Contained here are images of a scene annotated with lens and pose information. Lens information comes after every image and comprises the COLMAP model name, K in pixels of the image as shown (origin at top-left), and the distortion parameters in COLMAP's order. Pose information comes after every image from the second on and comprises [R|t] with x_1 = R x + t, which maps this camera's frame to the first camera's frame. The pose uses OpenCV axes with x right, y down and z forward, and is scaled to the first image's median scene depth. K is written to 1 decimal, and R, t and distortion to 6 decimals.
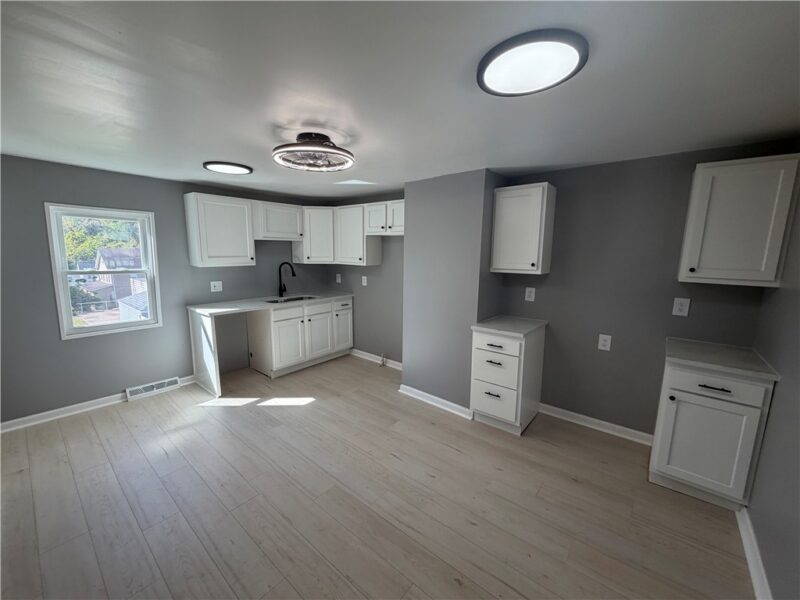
lens RADIAL K [[320.3, 0, 398.6], [0, 320.3, 300.9], [0, 0, 1]] dist [-0.001023, 0.000405]
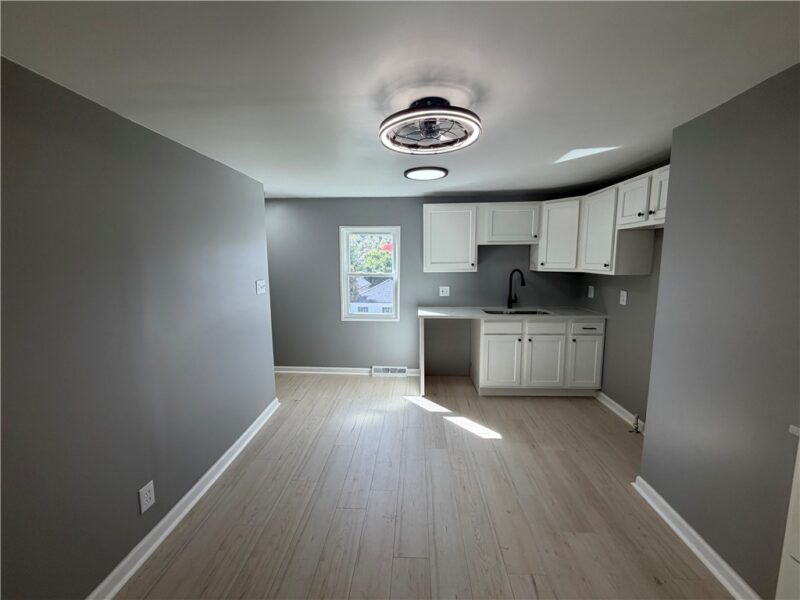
lens RADIAL K [[320.3, 0, 397.2], [0, 320.3, 300.8], [0, 0, 1]] dist [-0.001023, 0.000405]
pose [[0.593059, 0.089689, -0.800148, 0.201285], [-0.111044, 0.993391, 0.029045, -0.030811], [0.797465, 0.071627, 0.599099, 0.282723]]
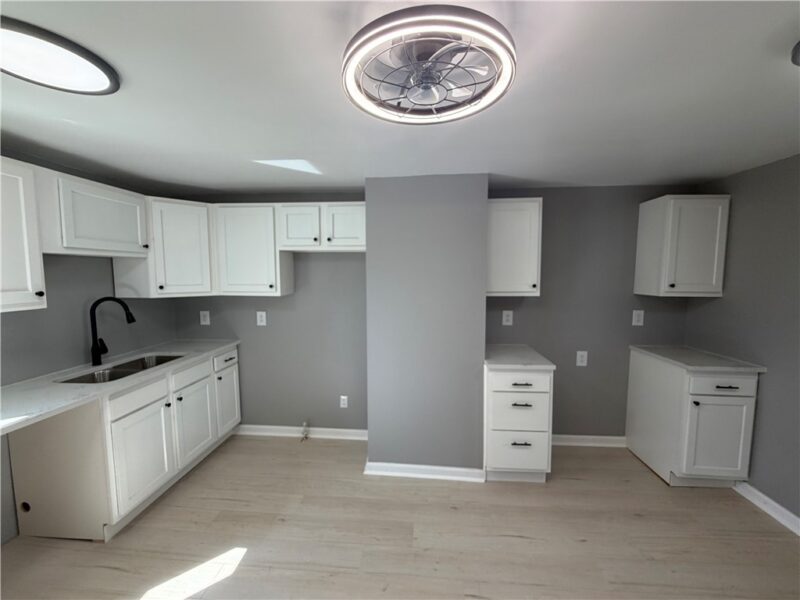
lens RADIAL K [[320.3, 0, 399.8], [0, 320.3, 300.8], [0, 0, 1]] dist [-0.001023, 0.000405]
pose [[0.817172, -0.061455, 0.573108, -0.332486], [0.100747, 0.994222, -0.037039, -0.060707], [-0.567521, 0.088006, 0.818642, 0.380711]]
